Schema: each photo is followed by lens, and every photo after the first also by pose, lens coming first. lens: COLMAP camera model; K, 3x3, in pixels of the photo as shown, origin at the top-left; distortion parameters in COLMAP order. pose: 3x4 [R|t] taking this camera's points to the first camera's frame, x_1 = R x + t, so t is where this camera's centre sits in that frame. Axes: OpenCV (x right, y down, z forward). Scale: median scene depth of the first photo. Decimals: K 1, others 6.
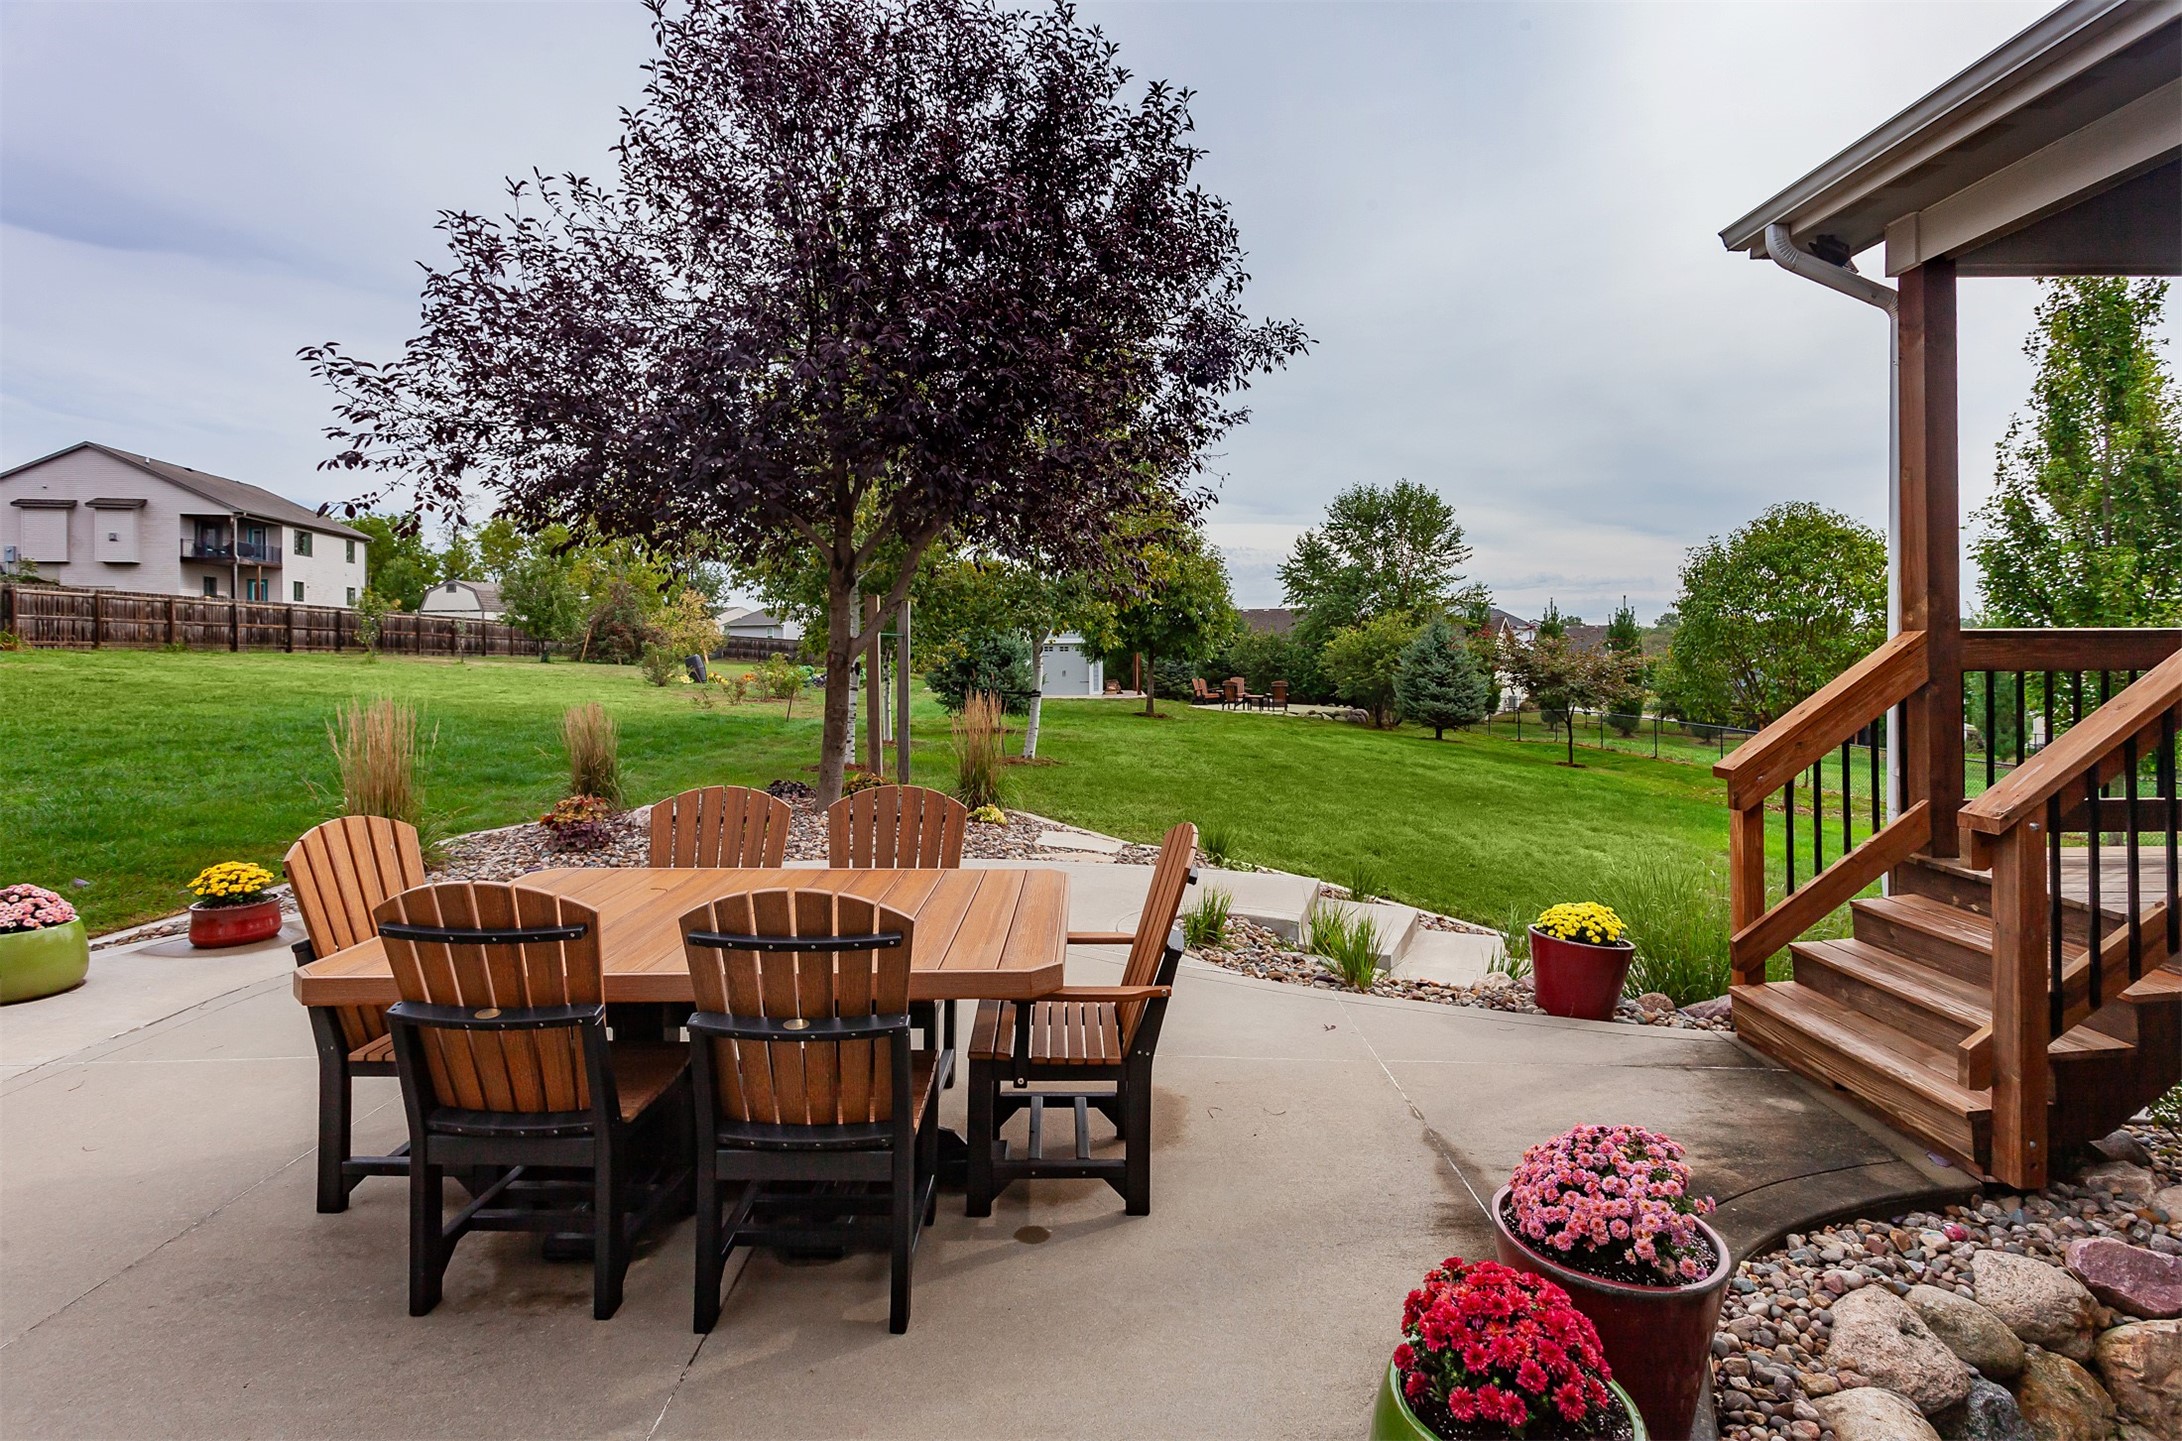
lens RADIAL K [[1023.7, 0, 1103.4], [0, 1023.7, 656.8], [0, 0, 1]] dist [-0.012591, -0.000999]
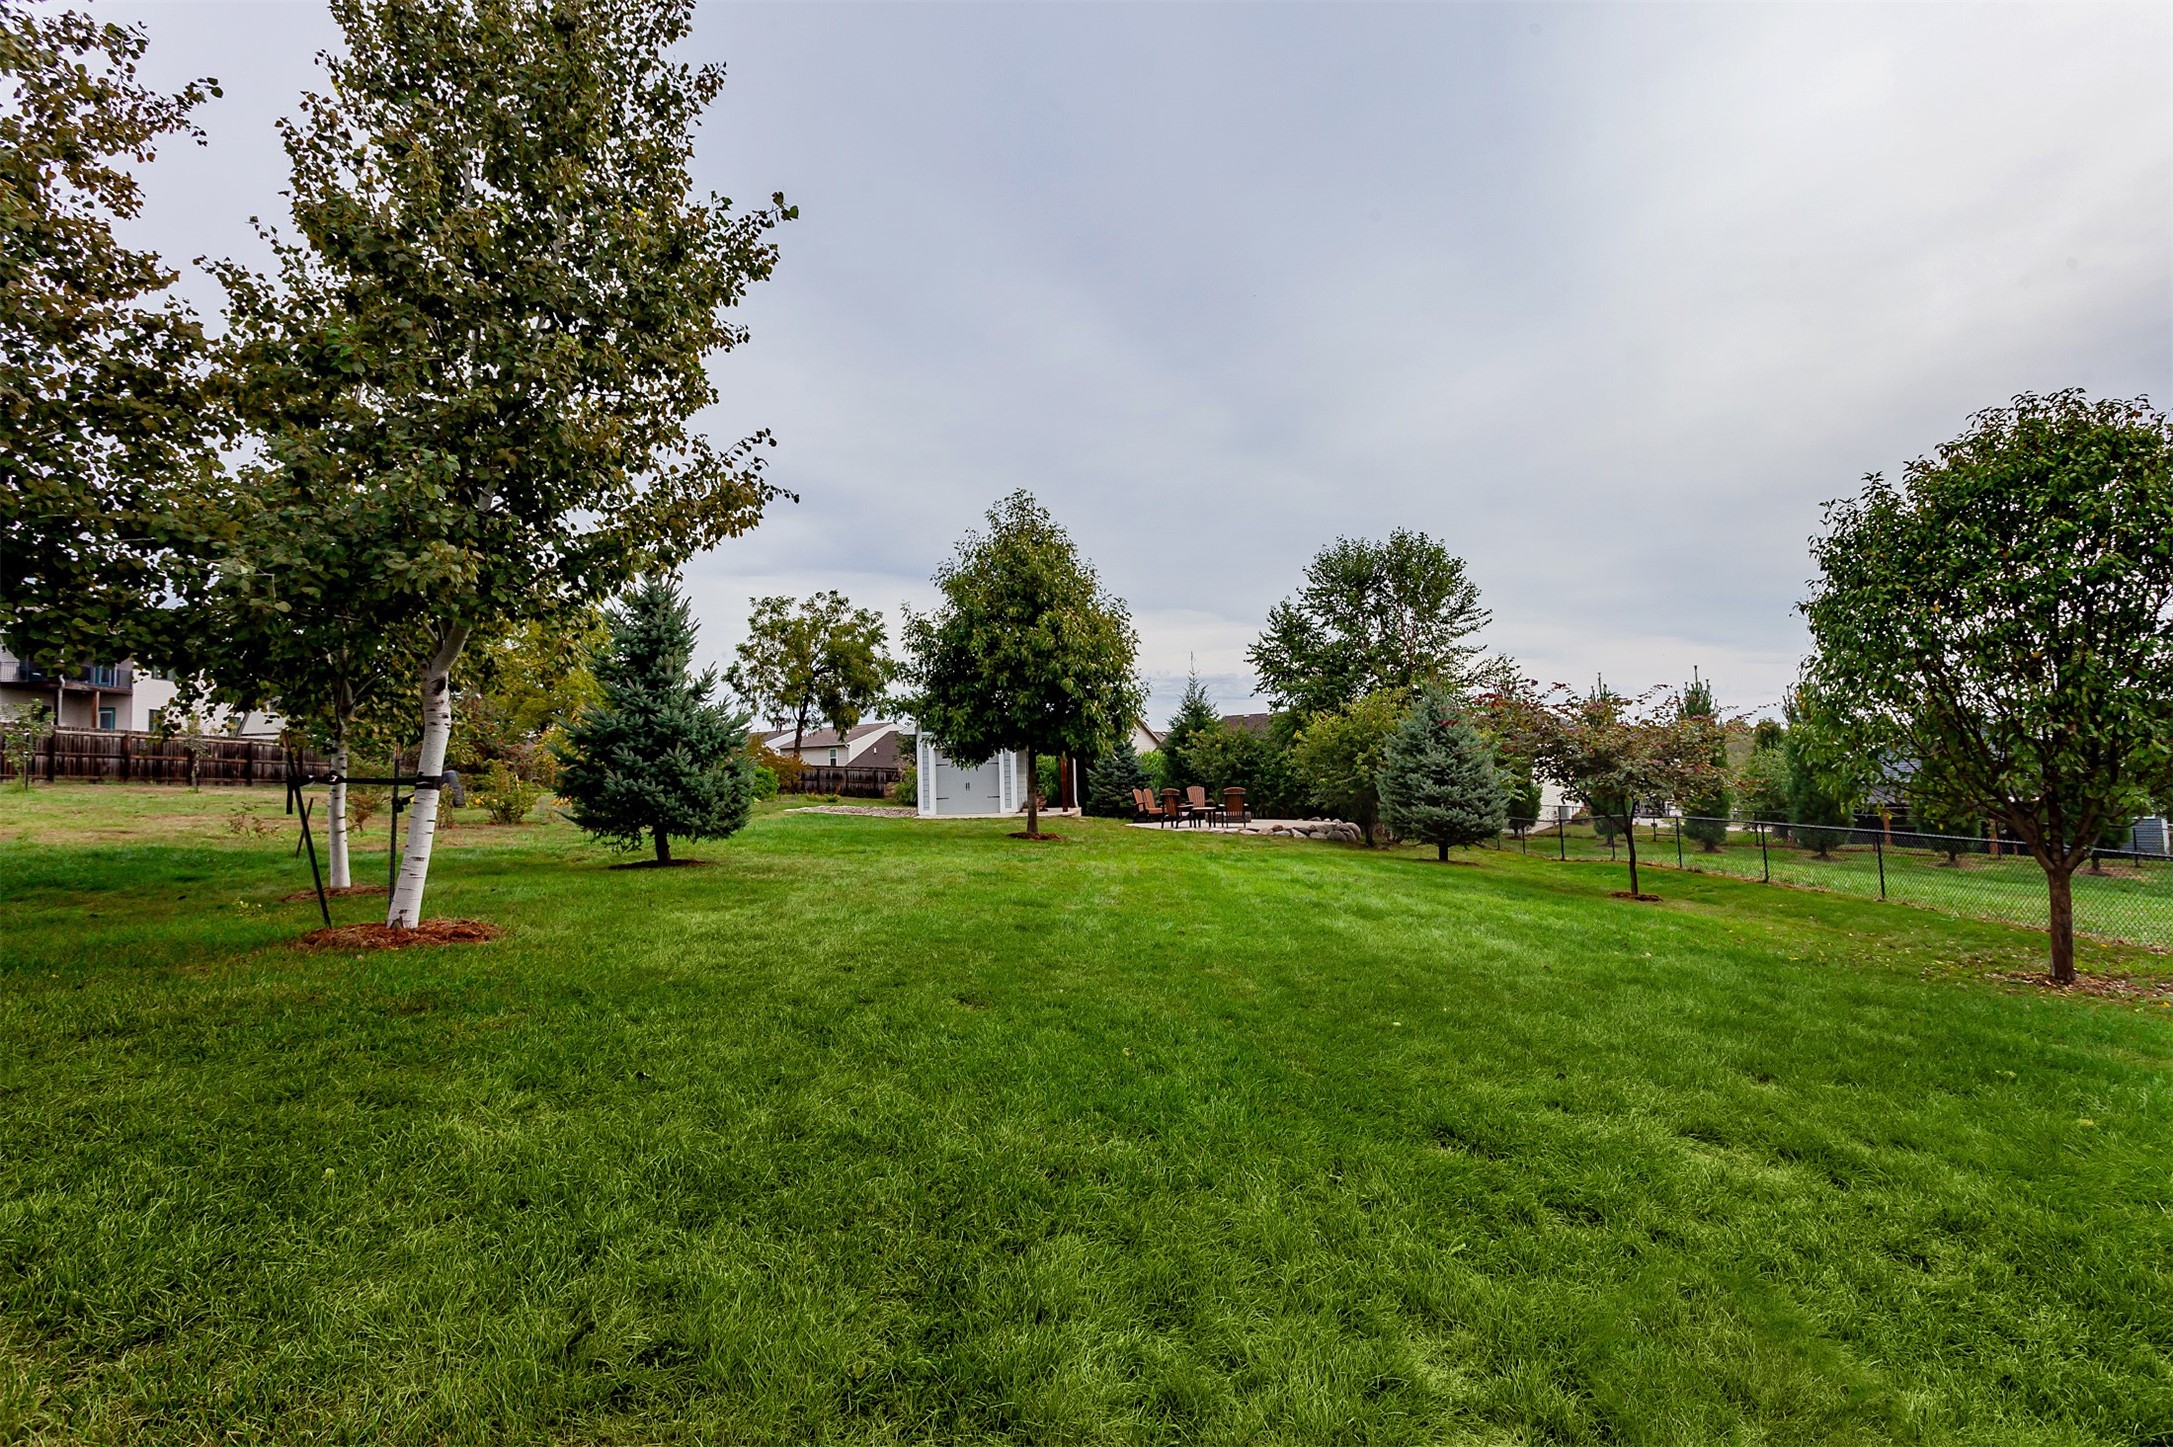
lens RADIAL K [[1083.7, 0, 1094.6], [0, 1083.7, 701.7], [0, 0, 1]] dist [-0.006336, 0.000266]
pose [[0.999146, -0.028089, -0.030301, 0.095119], [0.025810, 0.996987, -0.073153, 0.016558], [0.032265, 0.072308, 0.996860, 0.202160]]
